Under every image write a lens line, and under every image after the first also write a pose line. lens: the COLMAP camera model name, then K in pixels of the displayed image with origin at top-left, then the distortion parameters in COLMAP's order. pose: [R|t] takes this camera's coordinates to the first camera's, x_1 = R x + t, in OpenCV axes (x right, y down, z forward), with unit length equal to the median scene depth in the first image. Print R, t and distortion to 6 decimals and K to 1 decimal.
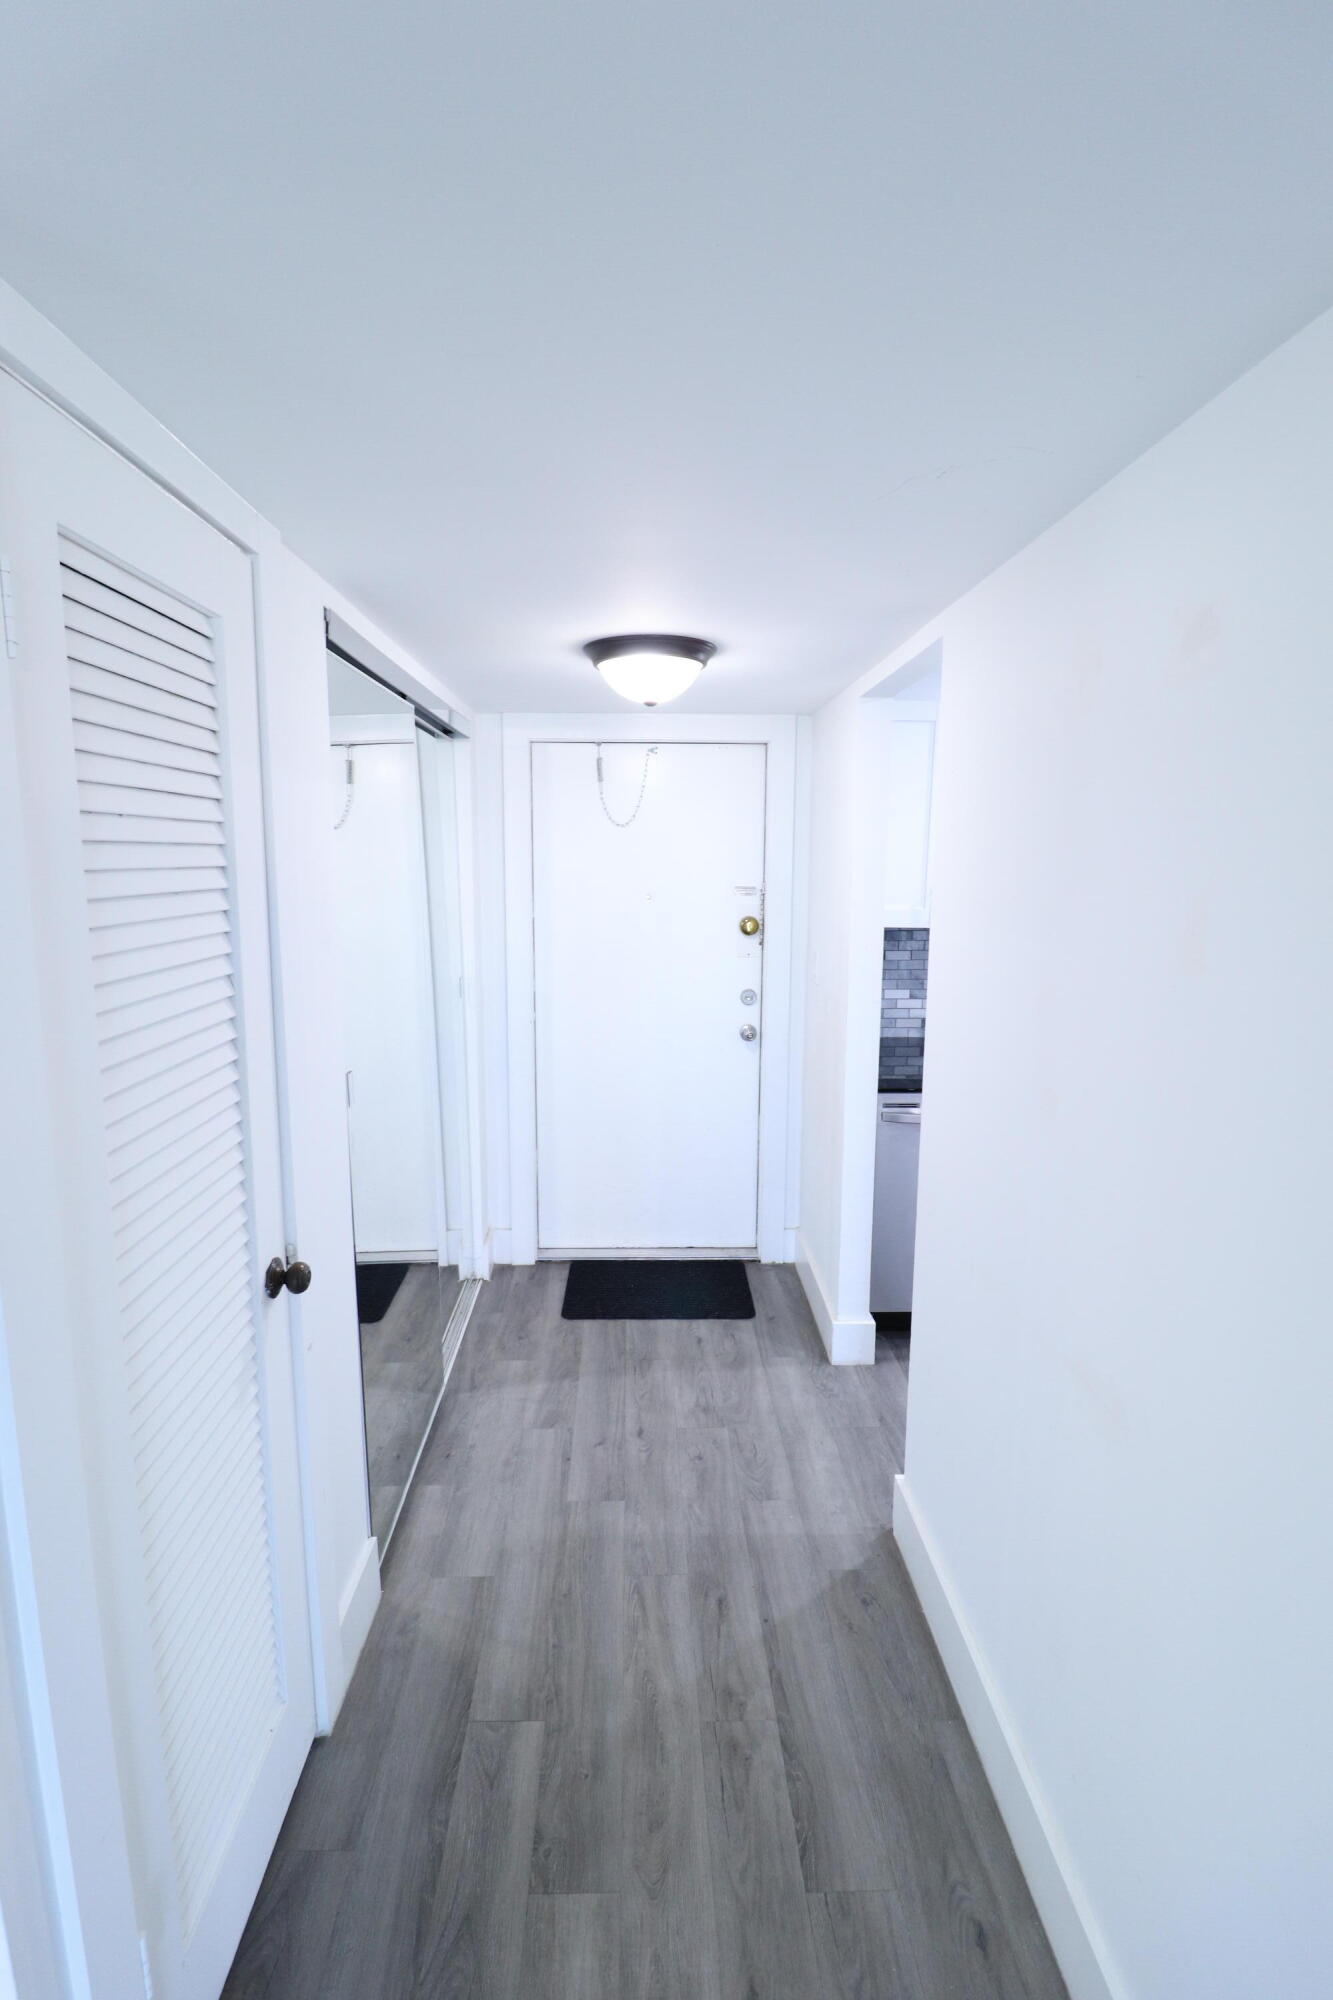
lens RADIAL K [[927.5, 0, 661.0], [0, 927.5, 1004.9], [0, 0, 1]] dist [-0.003746, -0.011481]
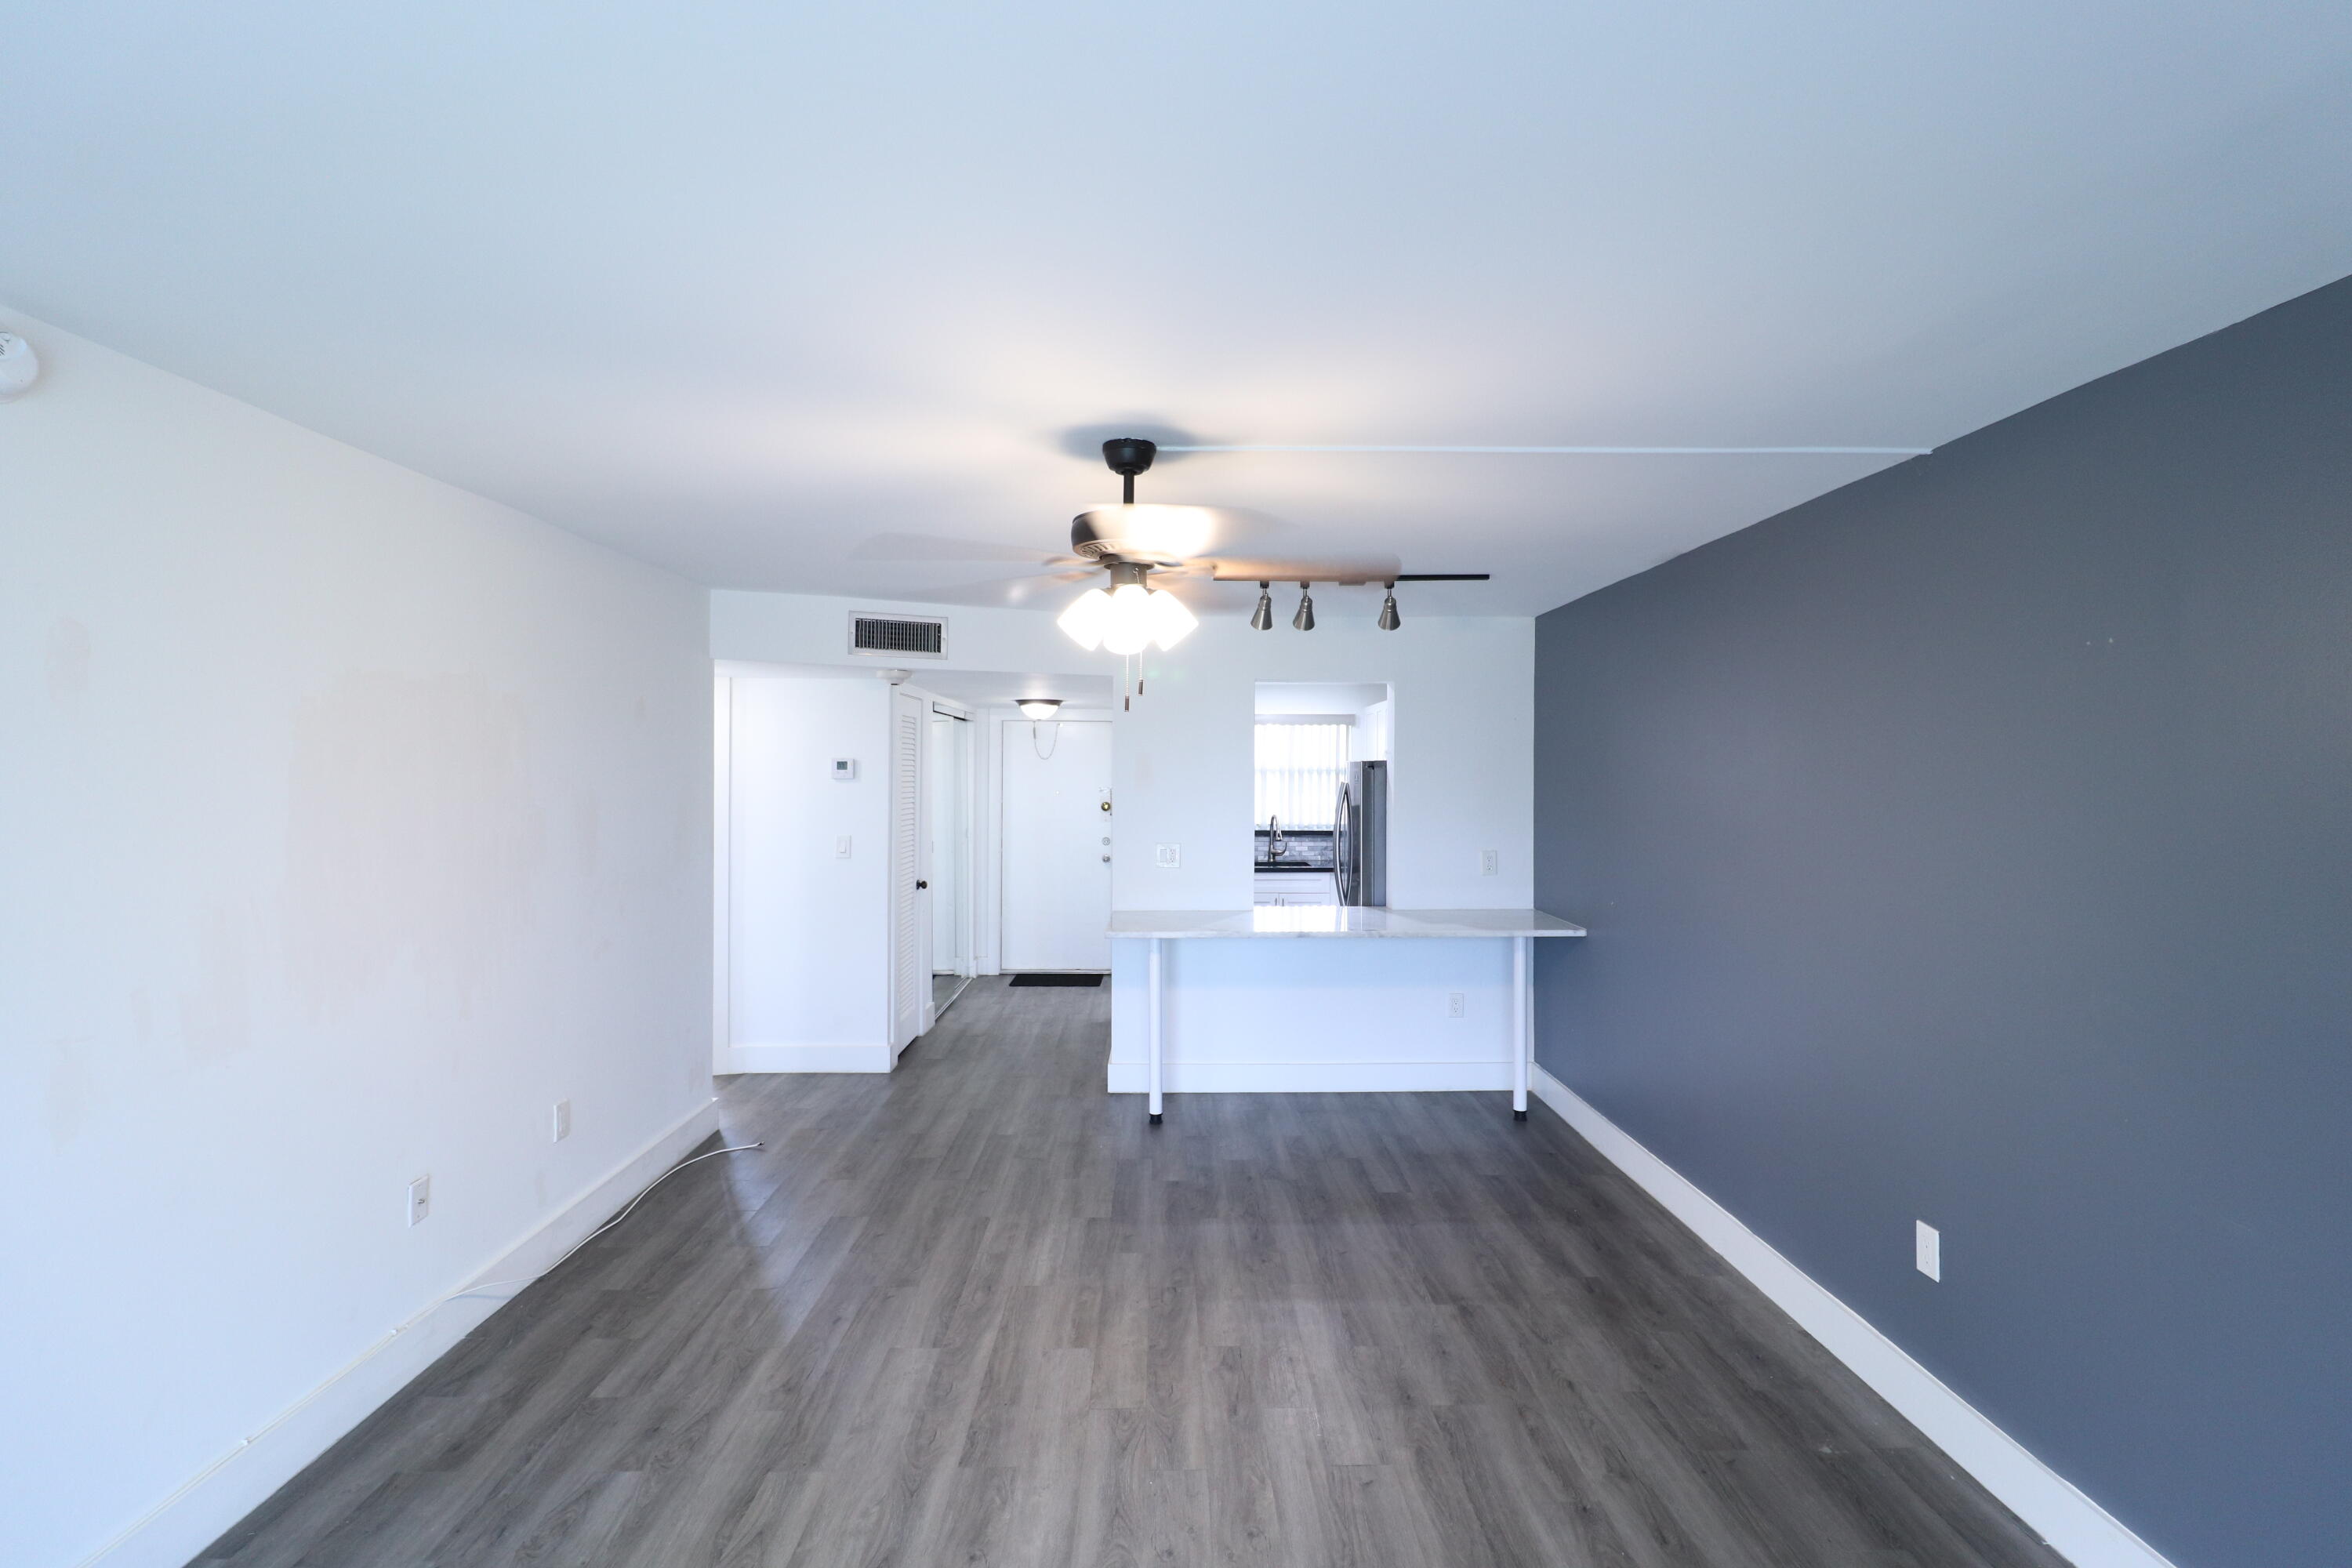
lens RADIAL K [[1090.7, 0, 1188.0], [0, 1090.7, 770.1], [0, 0, 1]] dist [-0.003746, -0.011481]
pose [[0.999984, 0.000529, -0.005543, 0.296122], [-0.001358, 0.988573, -0.150734, 0.204341], [0.005400, 0.150739, 0.988559, -1.439542]]
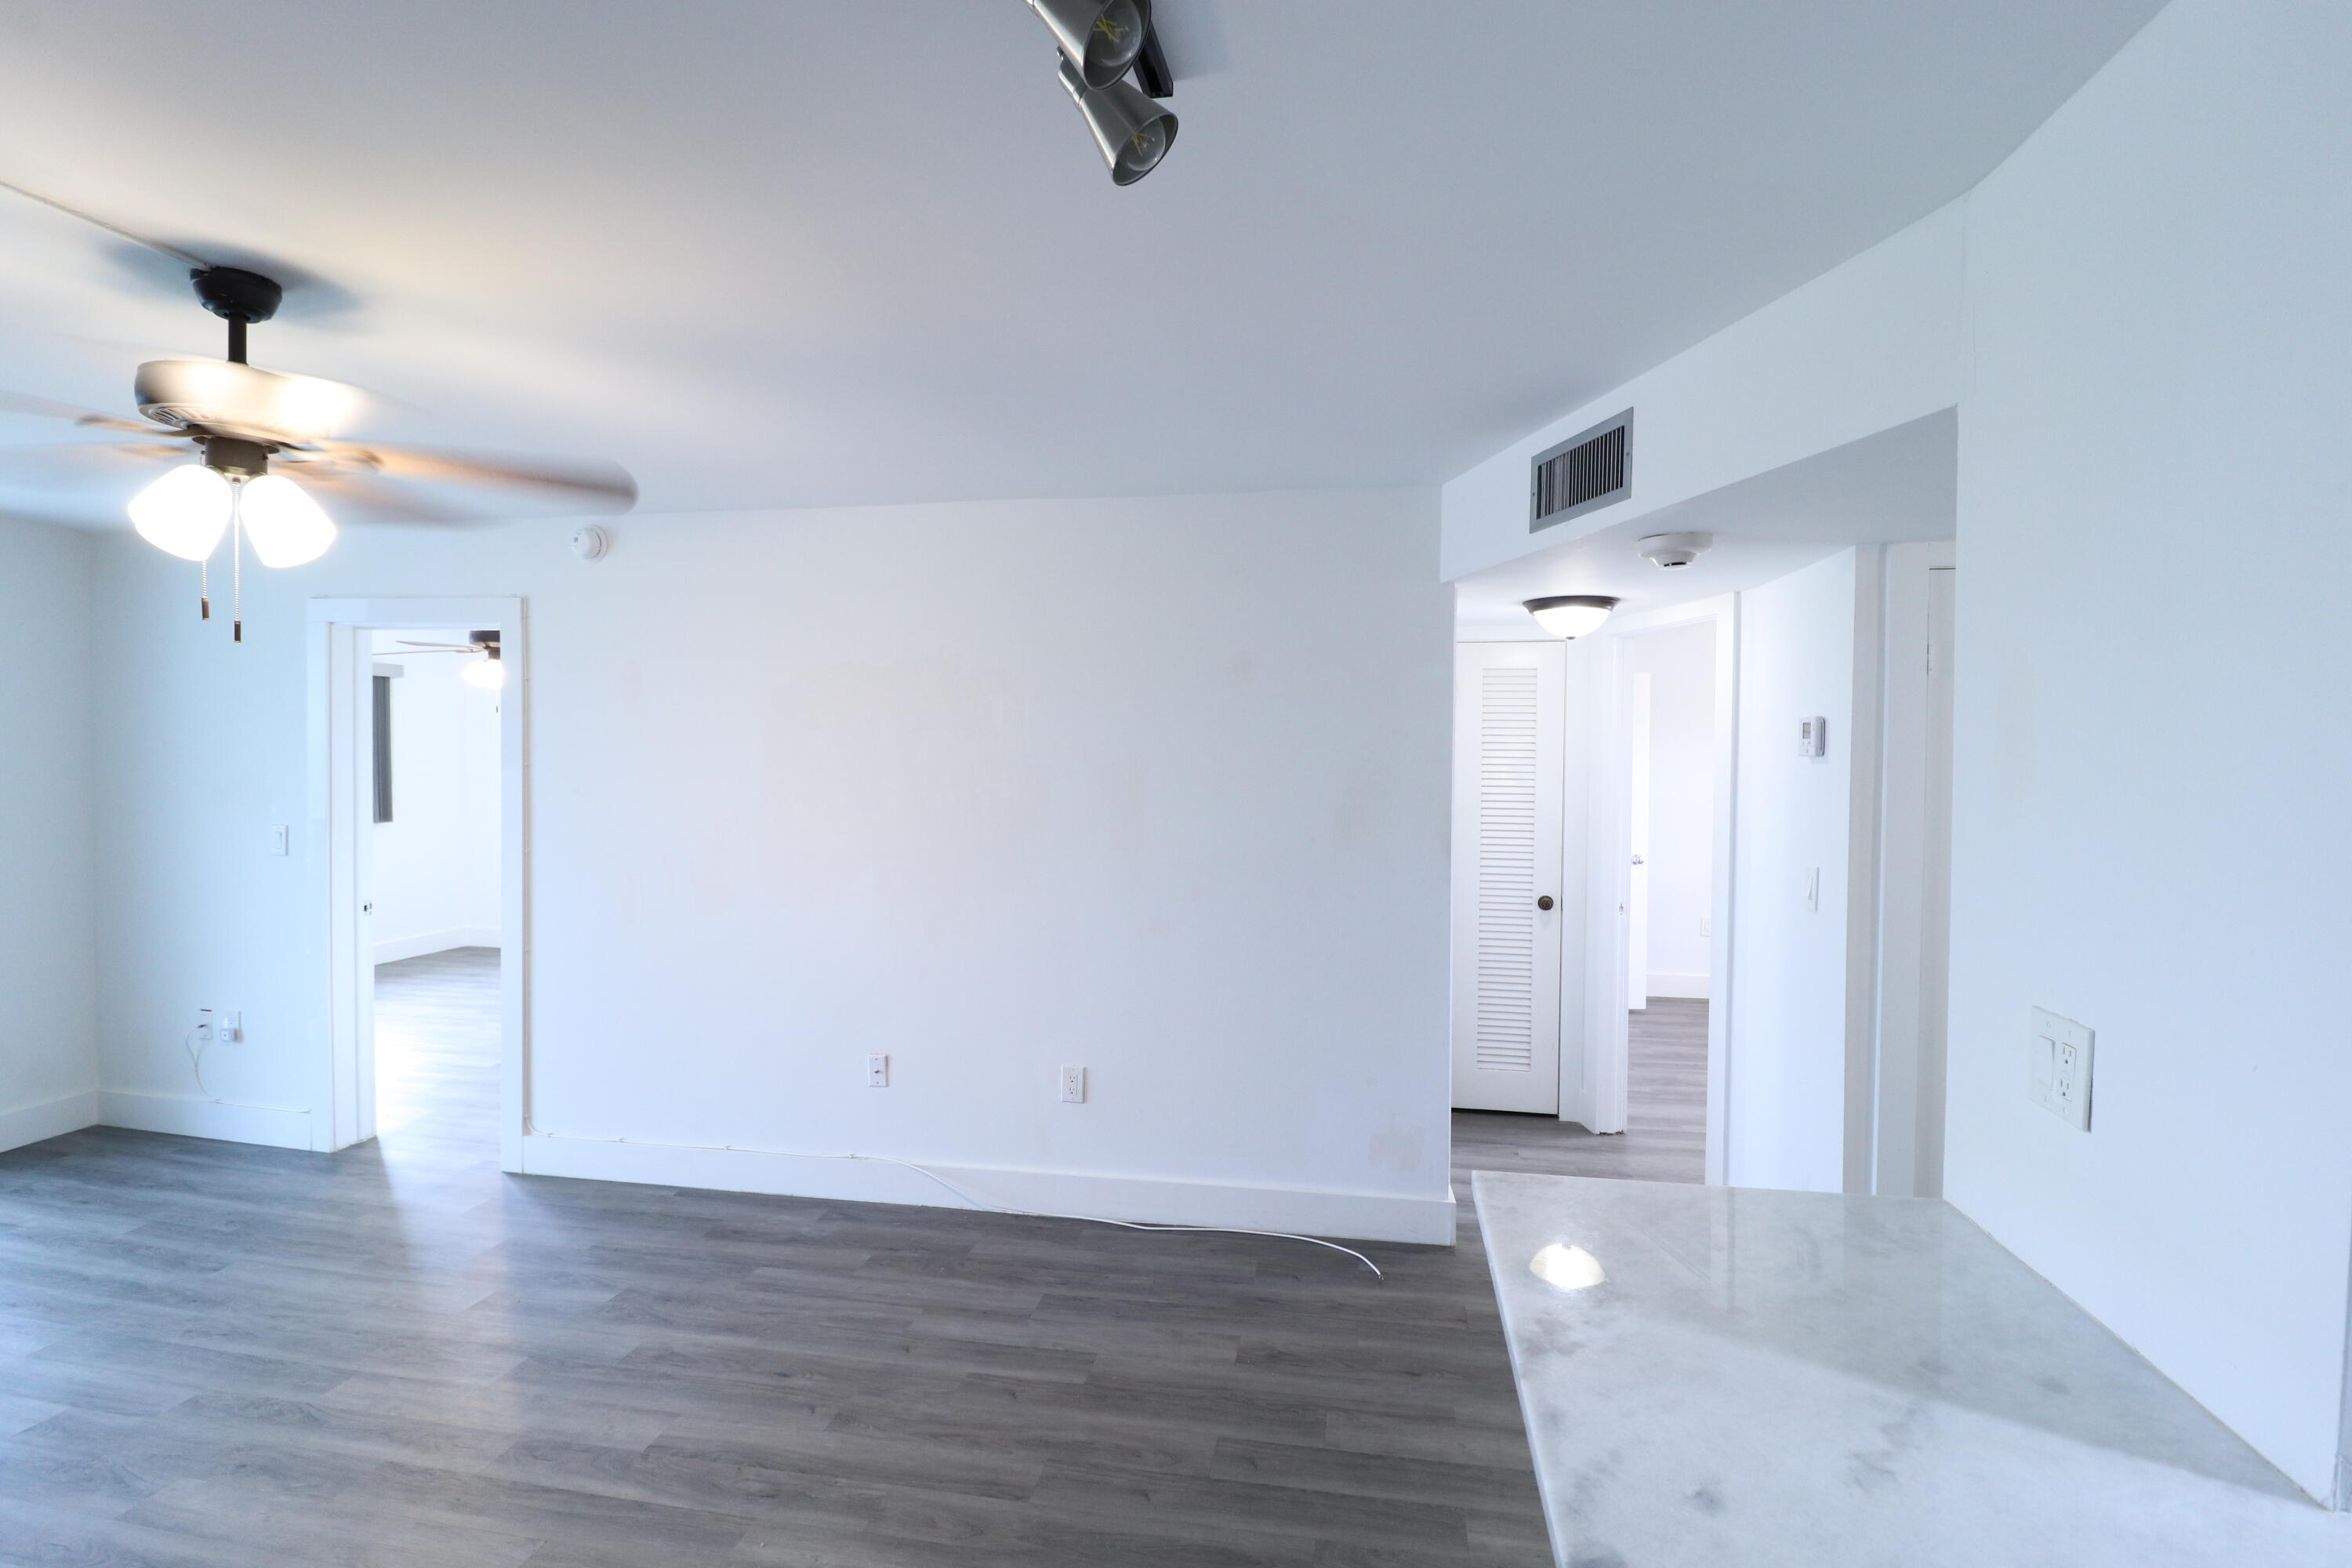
lens RADIAL K [[1090.7, 0, 1184.3], [0, 1090.7, 763.2], [0, 0, 1]] dist [-0.003746, -0.011481]
pose [[-0.195719, 0.010170, -0.980607, 0.700080], [-0.154703, 0.987105, 0.041115, 0.014149], [0.968381, 0.159750, -0.191622, -0.113313]]
